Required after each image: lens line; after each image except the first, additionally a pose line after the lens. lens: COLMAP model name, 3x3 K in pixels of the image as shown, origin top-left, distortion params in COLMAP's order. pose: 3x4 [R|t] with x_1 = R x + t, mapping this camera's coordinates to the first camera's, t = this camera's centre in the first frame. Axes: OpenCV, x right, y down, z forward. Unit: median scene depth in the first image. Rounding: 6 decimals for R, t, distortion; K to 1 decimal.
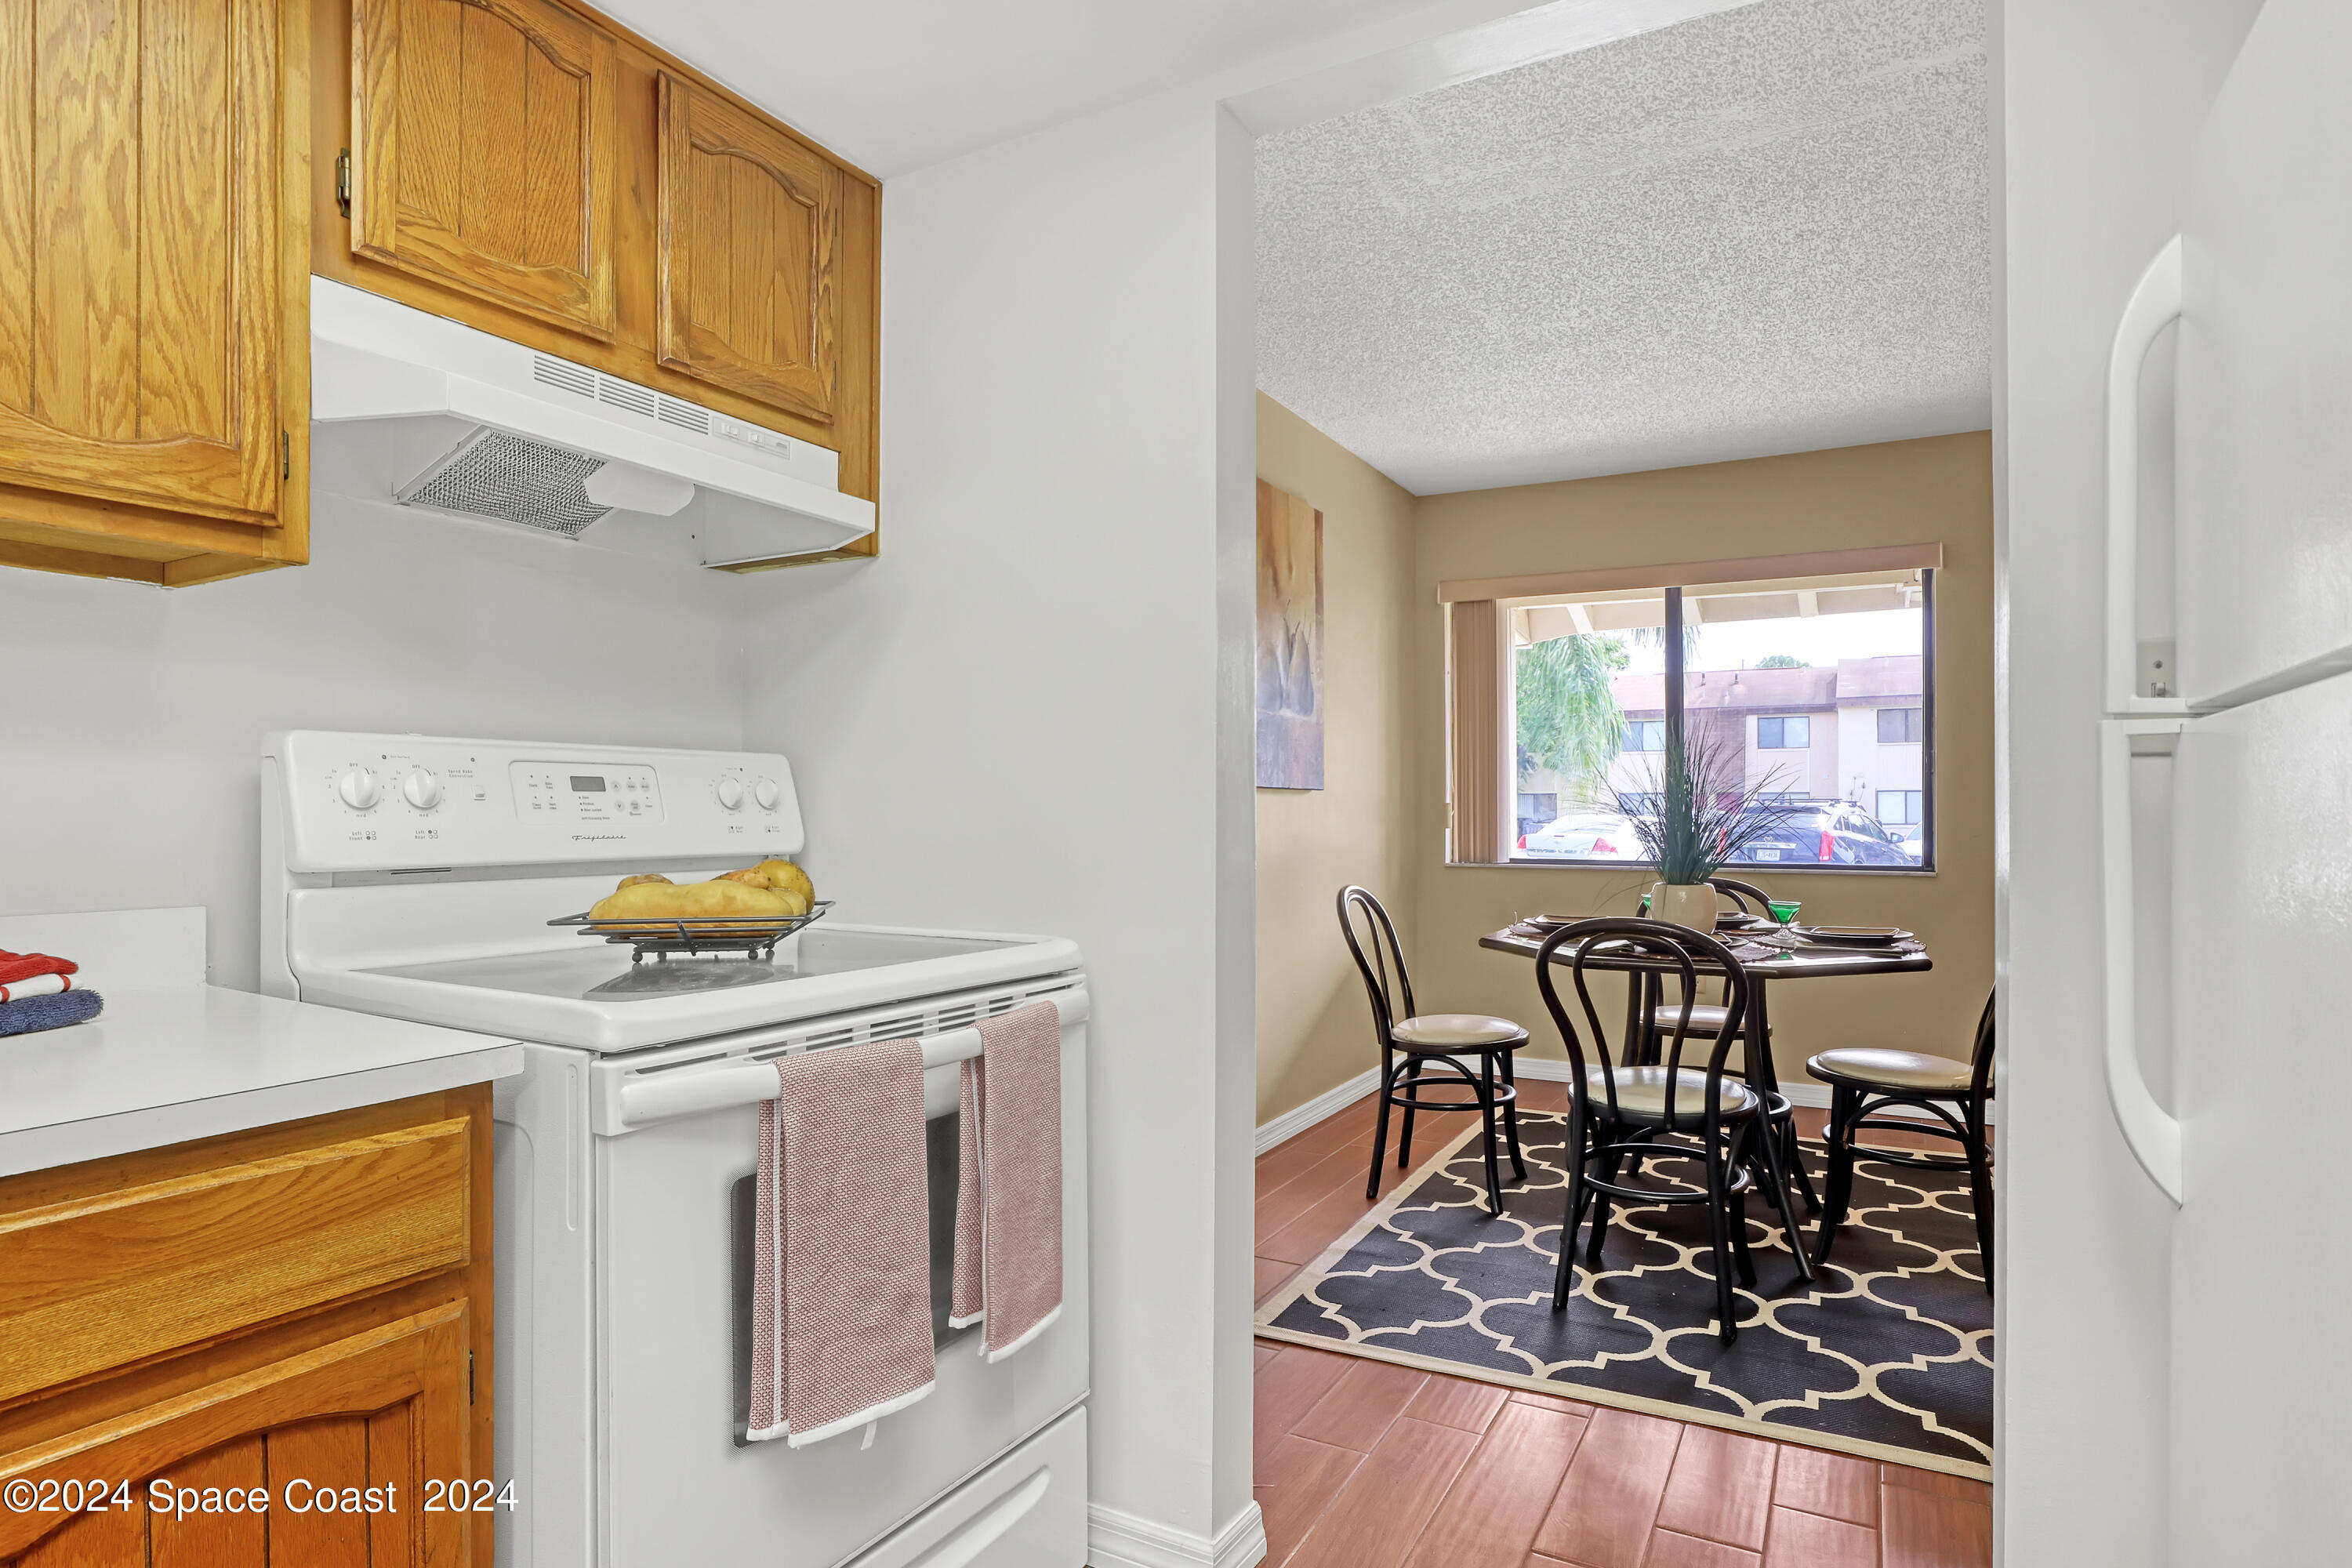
lens RADIAL K [[1165.2, 0, 1179.8], [0, 1165.2, 810.8], [0, 0, 1]] dist [-0.026455, -0.000992]
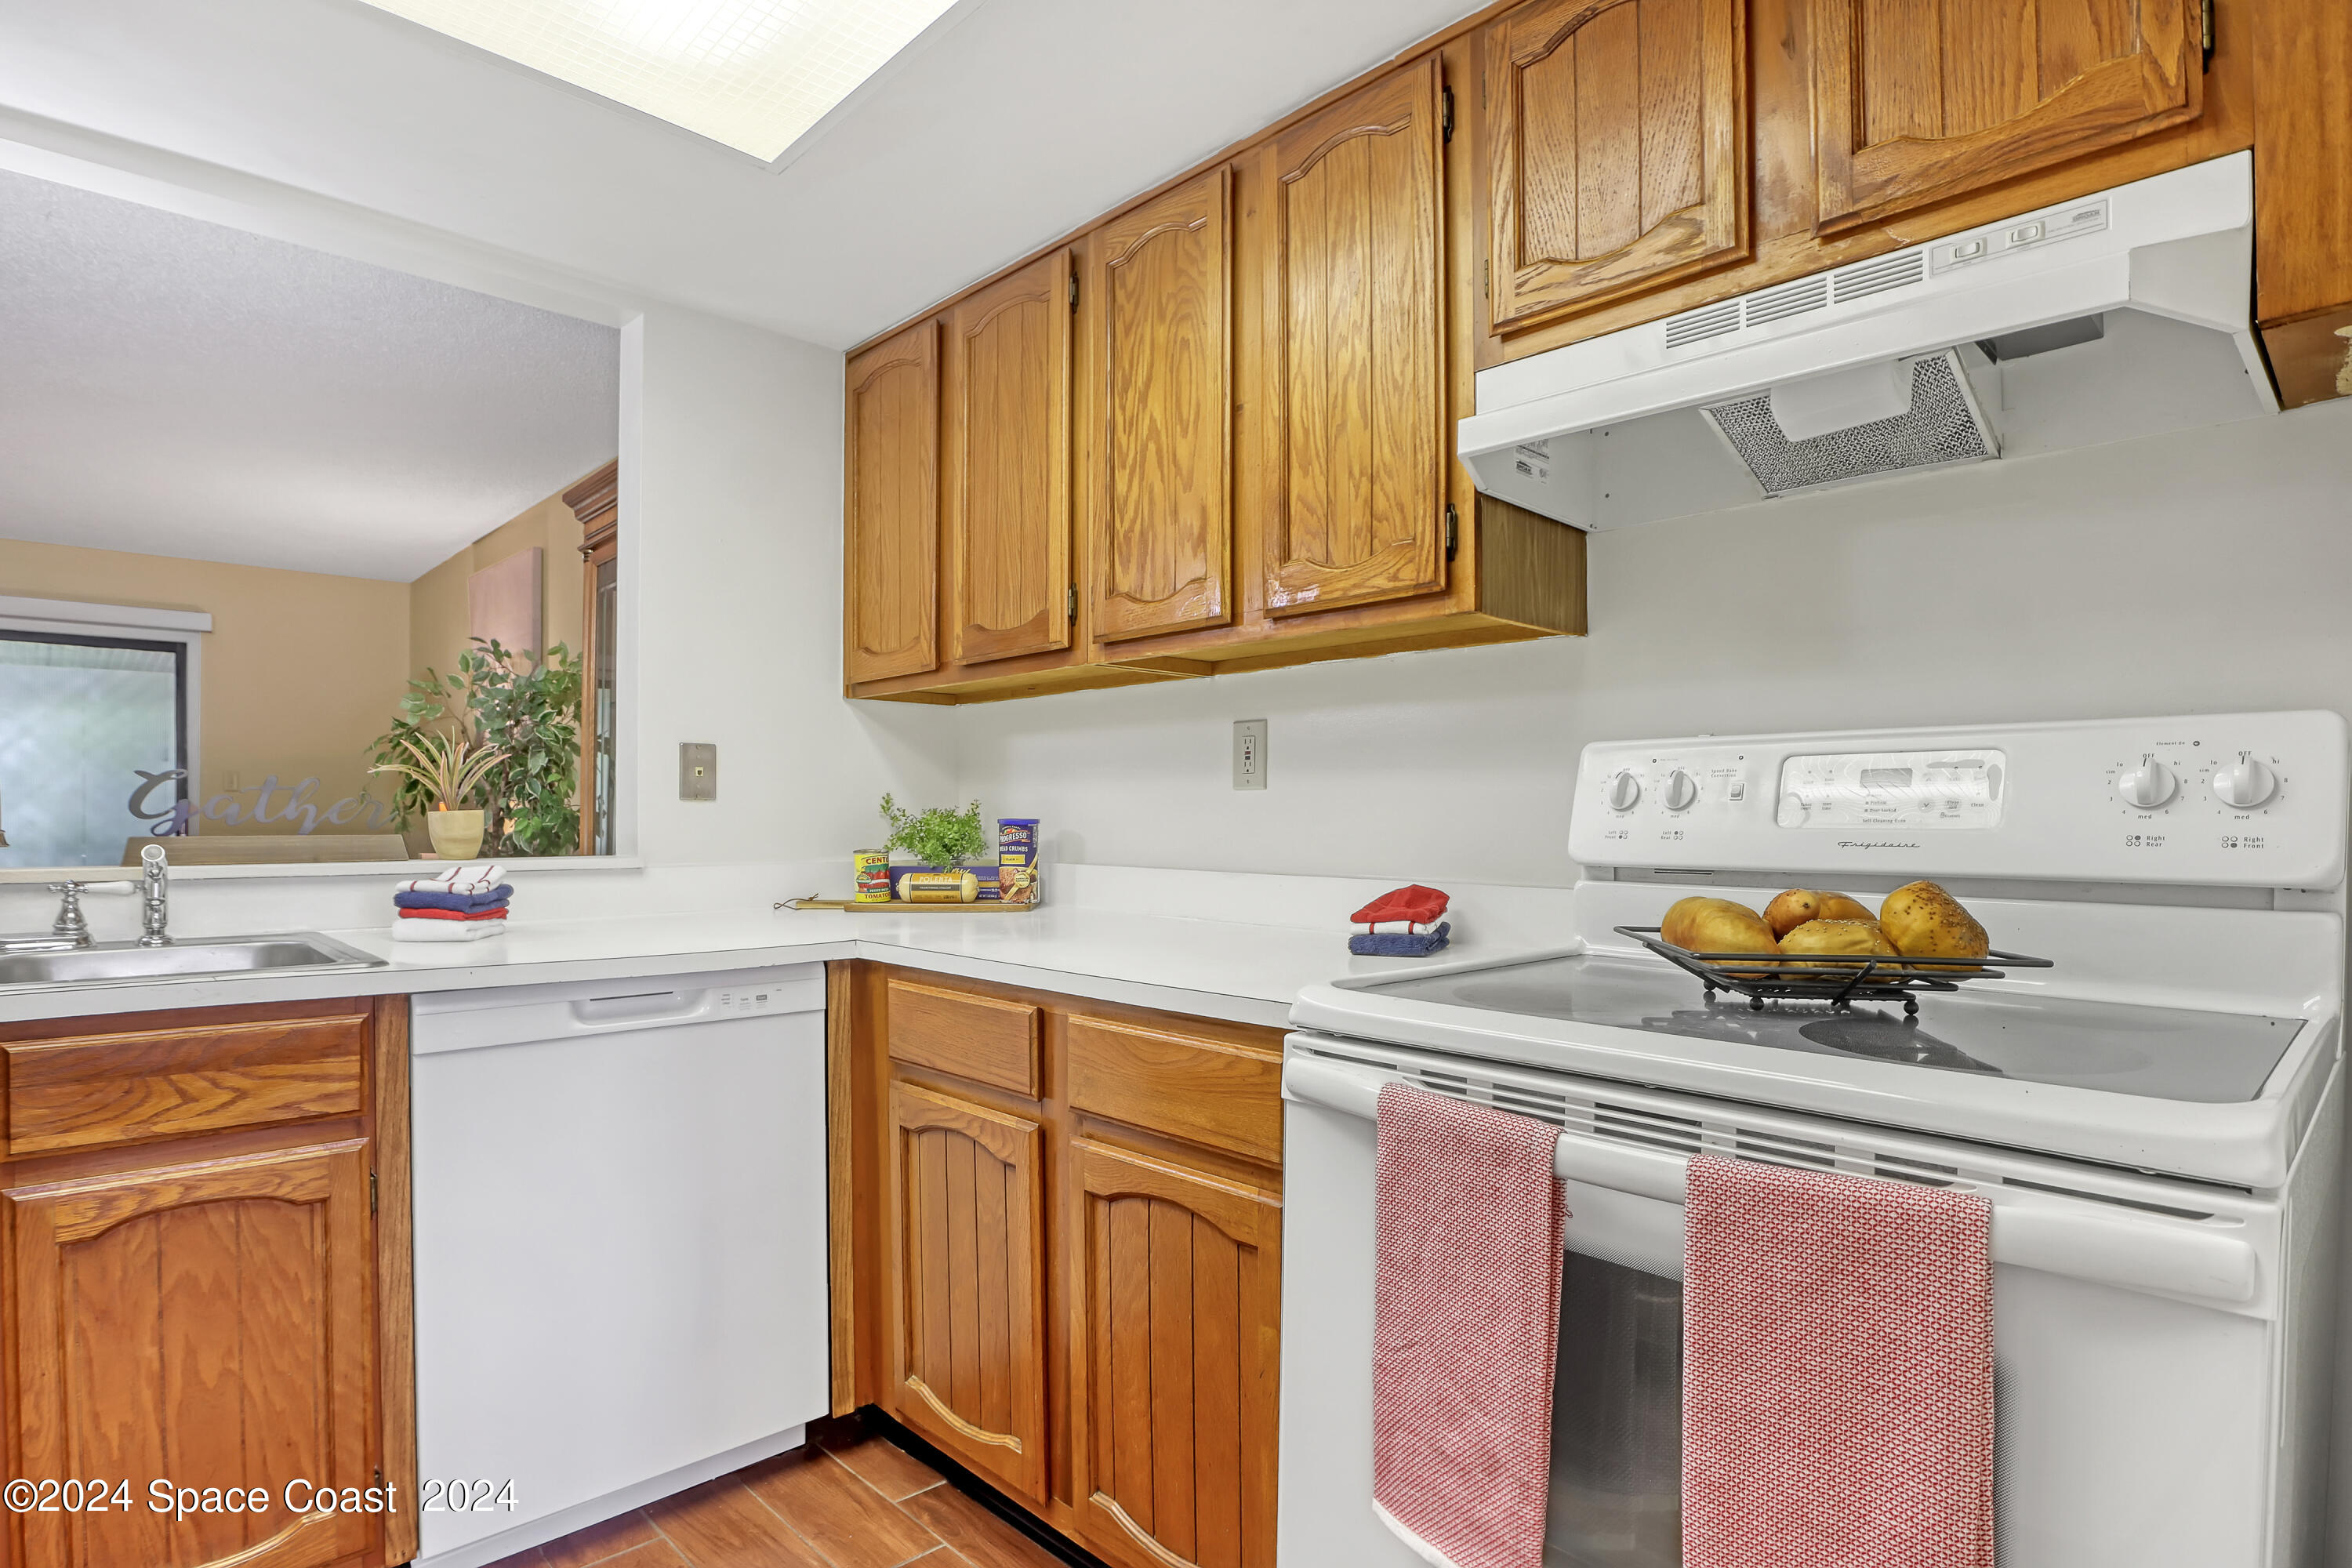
lens RADIAL K [[1235.0, 0, 1169.4], [0, 1235.0, 829.7], [0, 0, 1]] dist [-0.039396, 0.002130]
pose [[-0.275743, 0.008626, -0.961193, 0.570102], [-0.000903, 0.999957, 0.009233, 0.006888], [0.961231, 0.003413, -0.275723, 1.005660]]
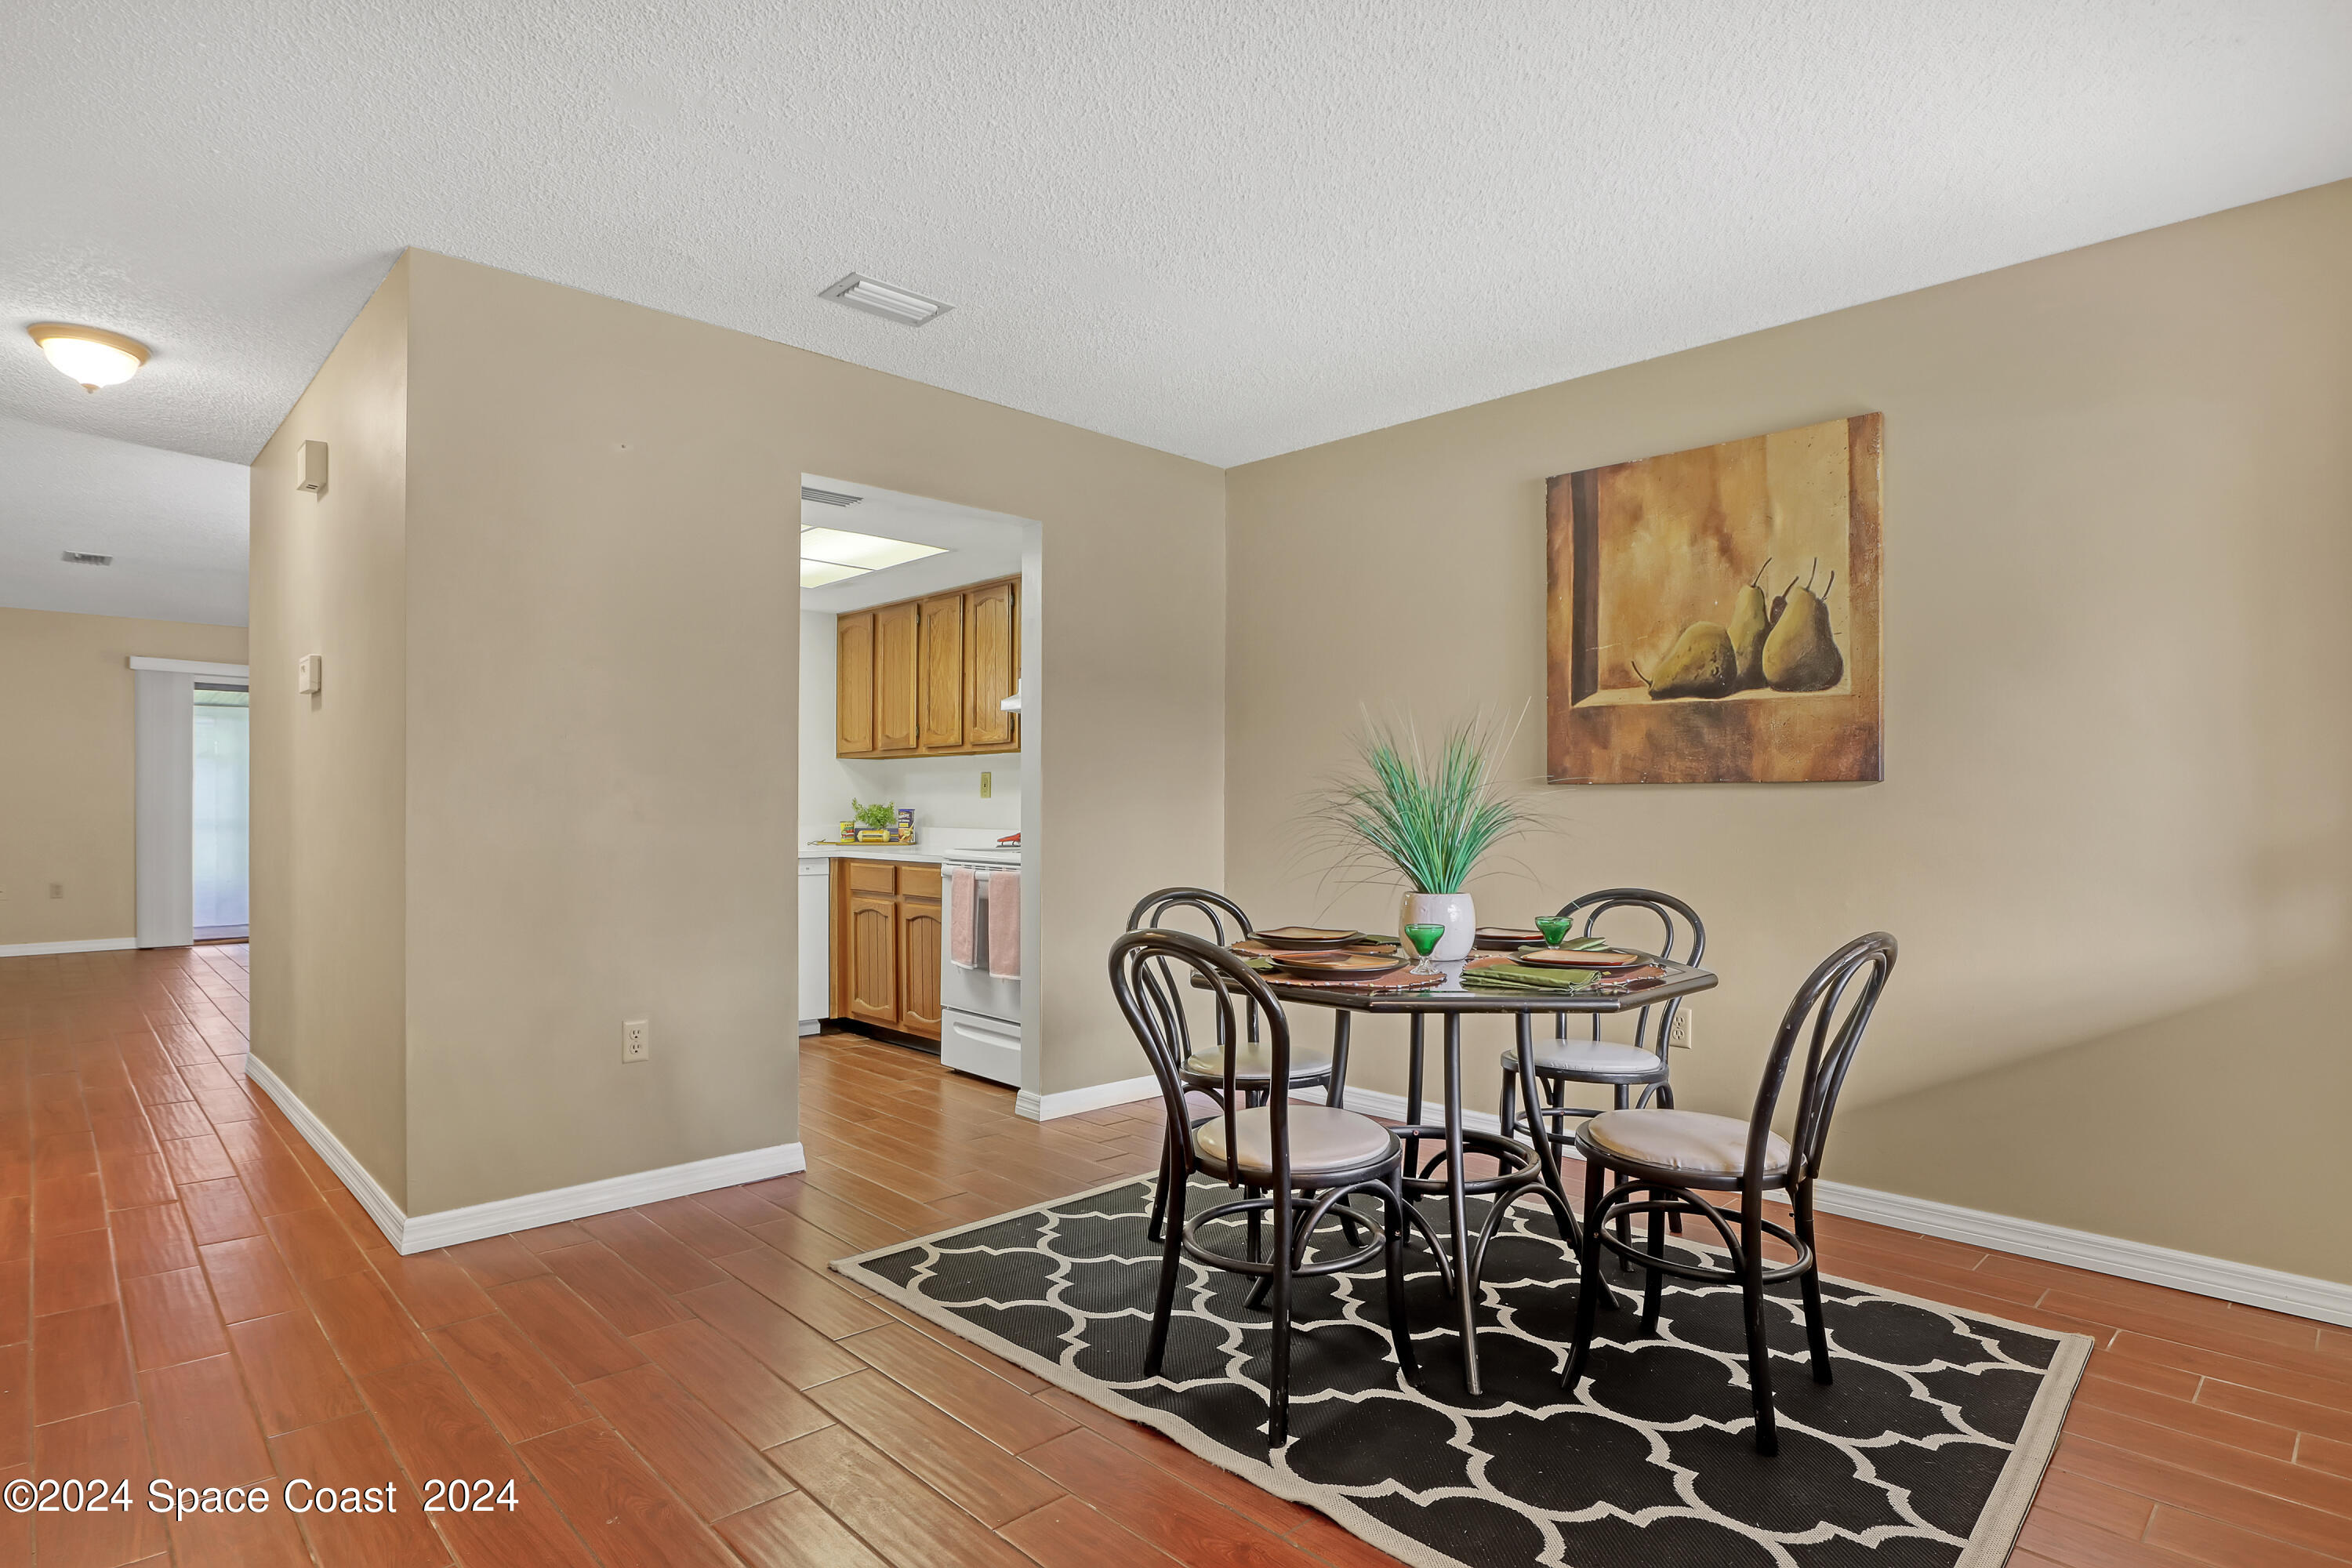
lens RADIAL K [[1216.0, 0, 1157.2], [0, 1216.0, 810.6], [0, 0, 1]] dist [-0.036577, 0.001721]
pose [[-0.275999, 0.000955, -0.961157, 3.246146], [-0.003953, 0.999990, 0.002129, 0.000046], [0.961150, 0.004387, -0.275993, 2.606328]]
